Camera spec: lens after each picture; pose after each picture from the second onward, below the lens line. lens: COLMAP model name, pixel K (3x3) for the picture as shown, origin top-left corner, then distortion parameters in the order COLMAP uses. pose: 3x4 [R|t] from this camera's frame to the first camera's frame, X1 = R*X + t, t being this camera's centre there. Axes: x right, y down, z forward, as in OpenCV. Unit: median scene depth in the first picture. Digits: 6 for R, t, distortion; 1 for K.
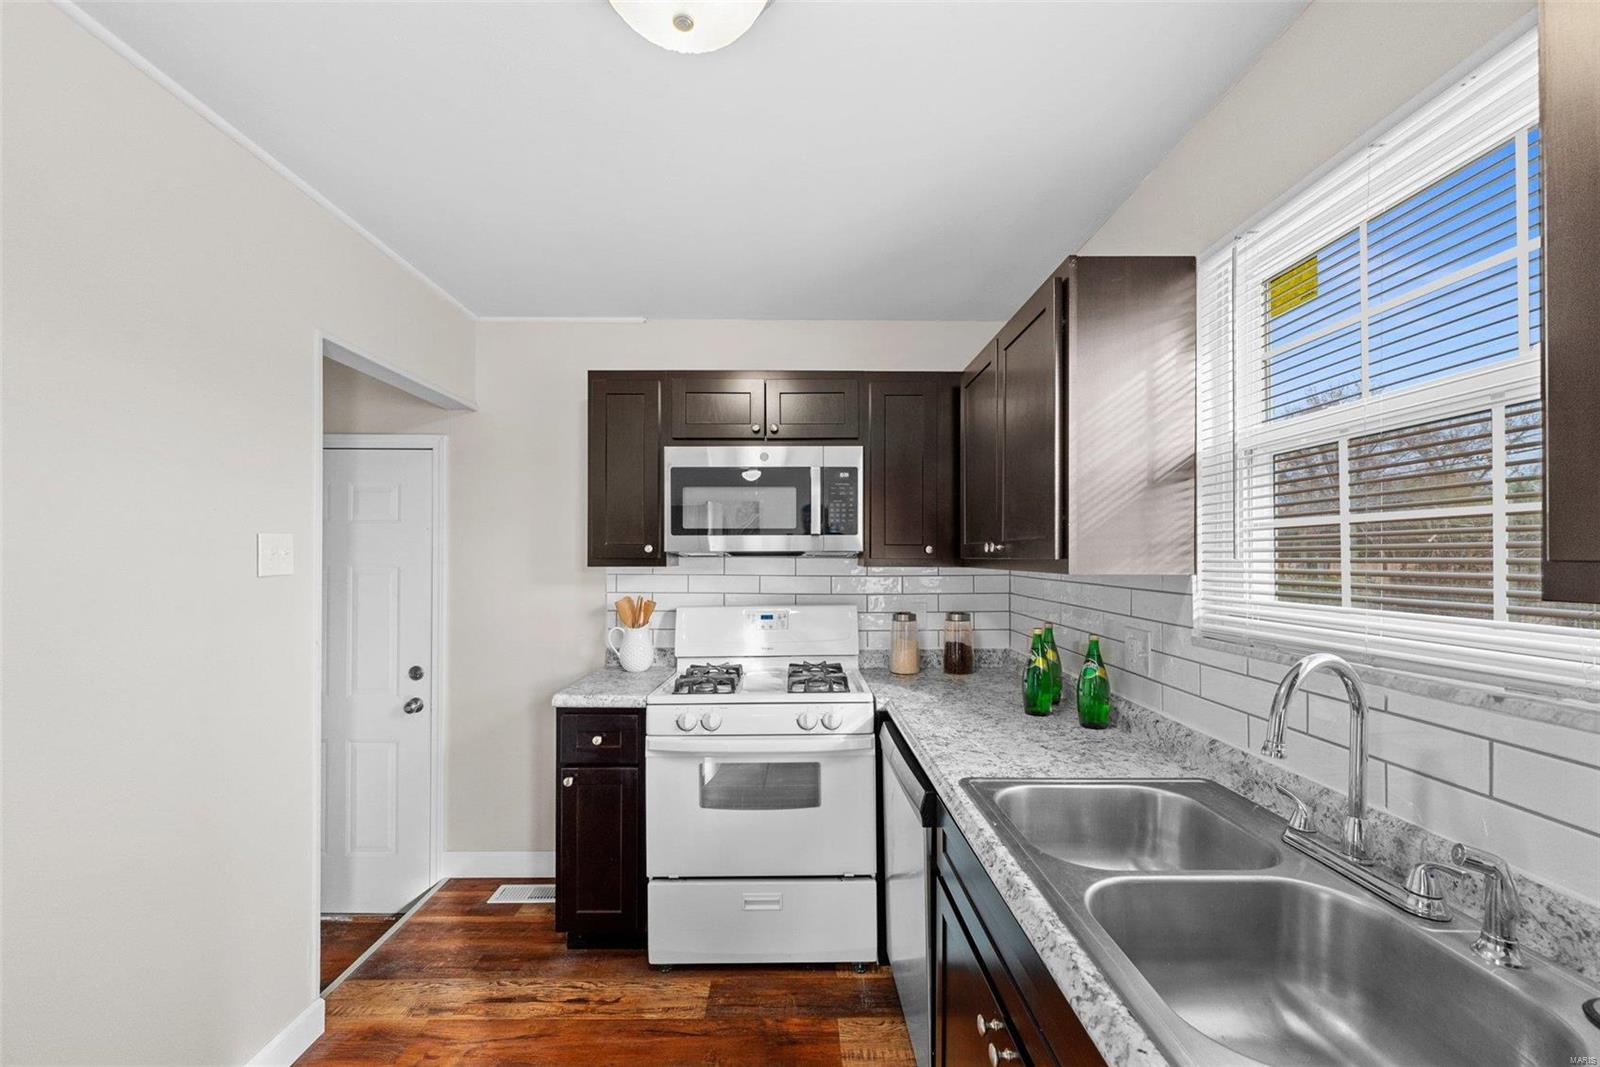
lens RADIAL K [[641.9, 0, 795.5], [0, 641.9, 555.7], [0, 0, 1]] dist [0.000142, 0.000112]
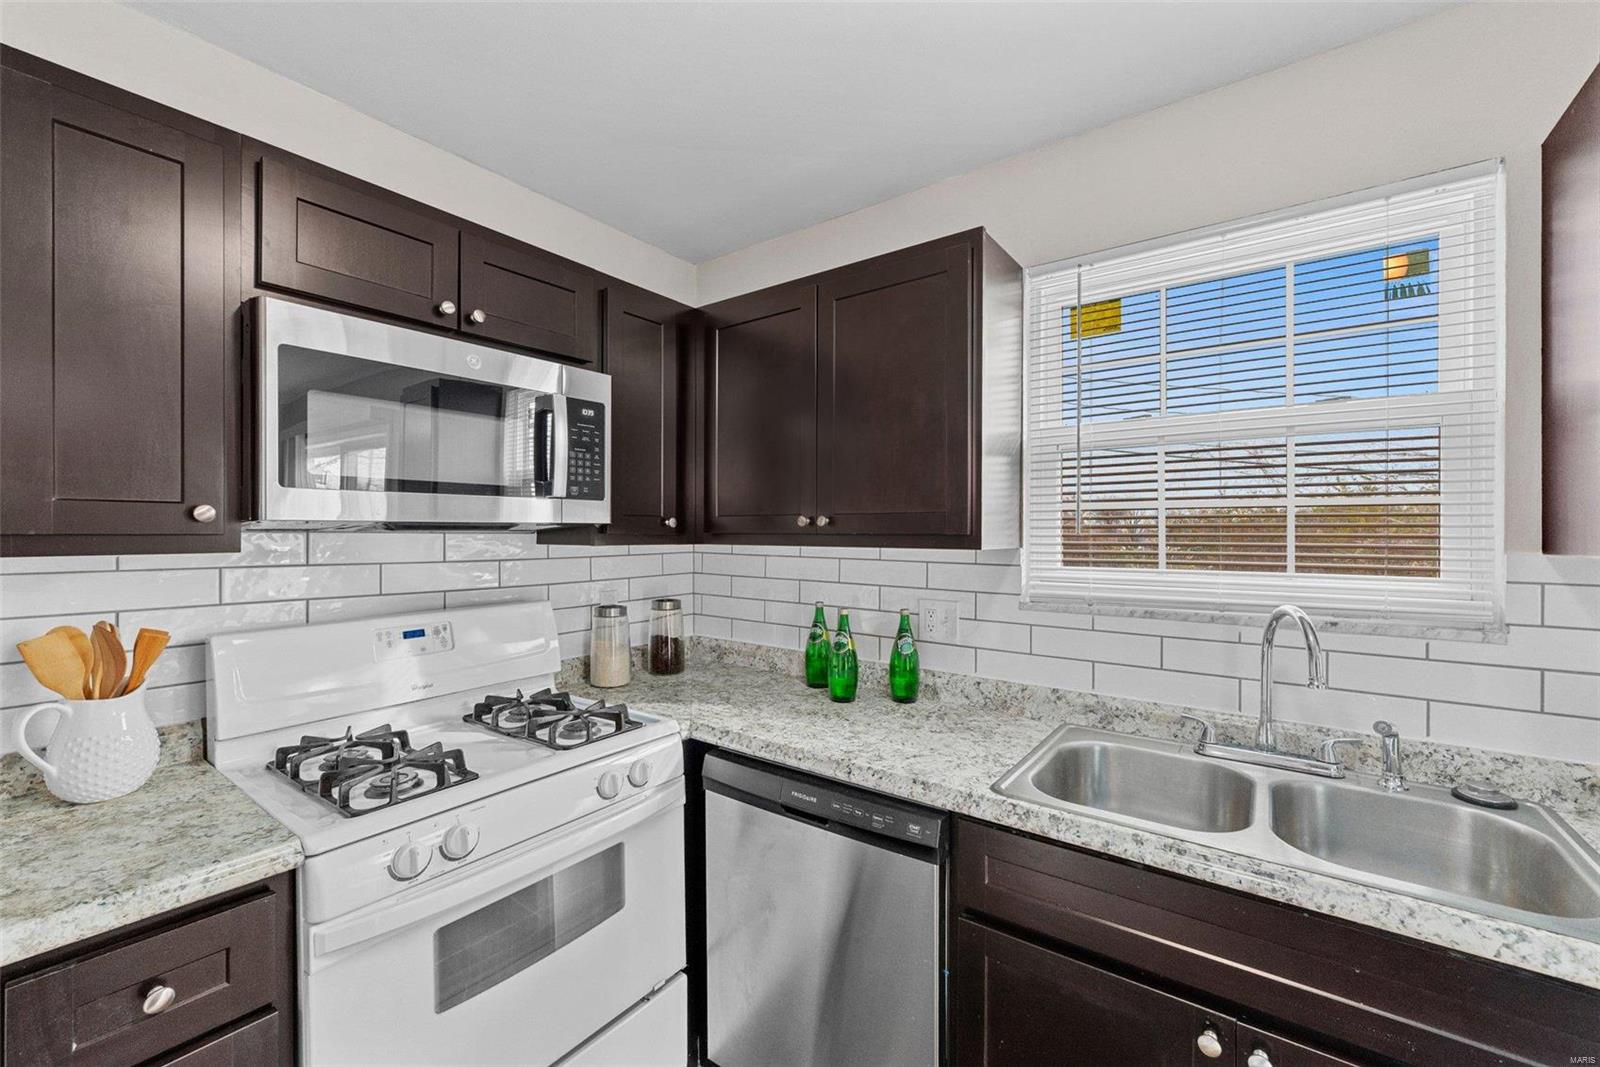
lens RADIAL K [[651.1, 0, 800.0], [0, 651.1, 533.5], [0, 0, 1]] dist [-0.000206, -0.000027]
pose [[0.598530, -0.000987, 0.801100, -0.430989], [-0.002692, 0.999991, 0.003244, 0.001008], [-0.801096, -0.004099, 0.598522, 0.496495]]
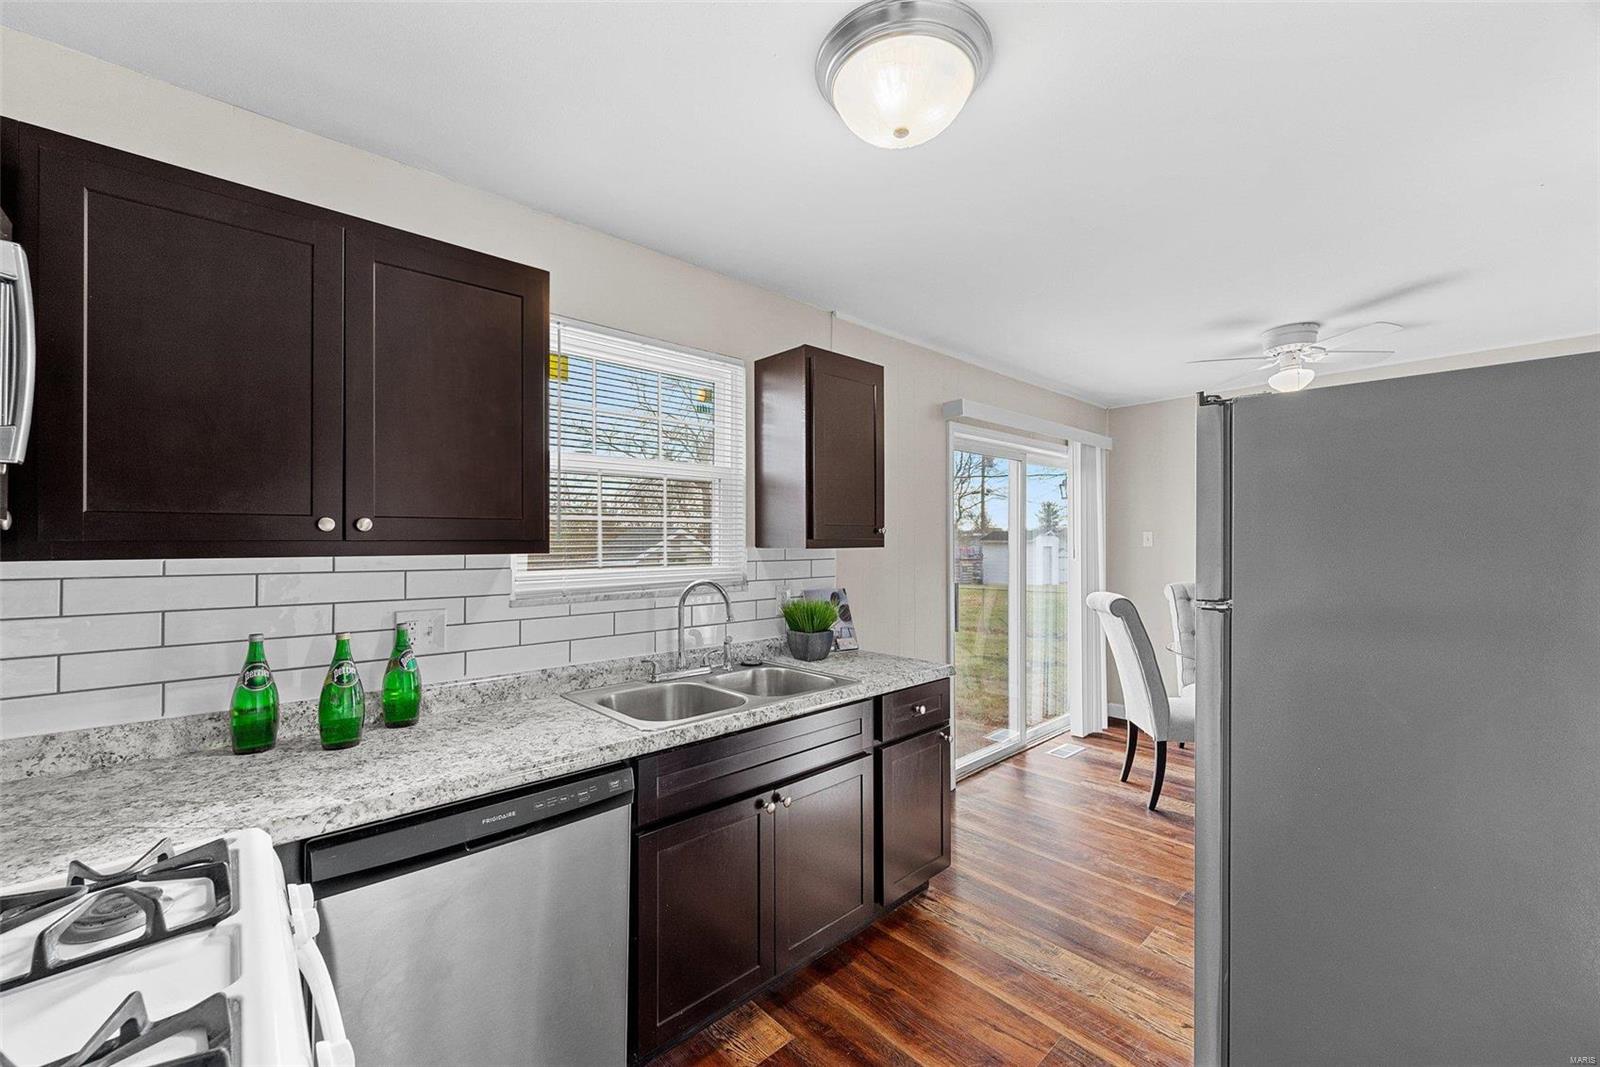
lens RADIAL K [[633.3, 0, 800.0], [0, 633.3, 533.5], [0, 0, 1]] dist [0.000912, 0.000092]
pose [[-0.672966, 0.006915, 0.739641, -0.556791], [0.000617, 0.999961, -0.008788, 0.002639], [-0.739673, -0.005458, -0.672944, 1.133849]]
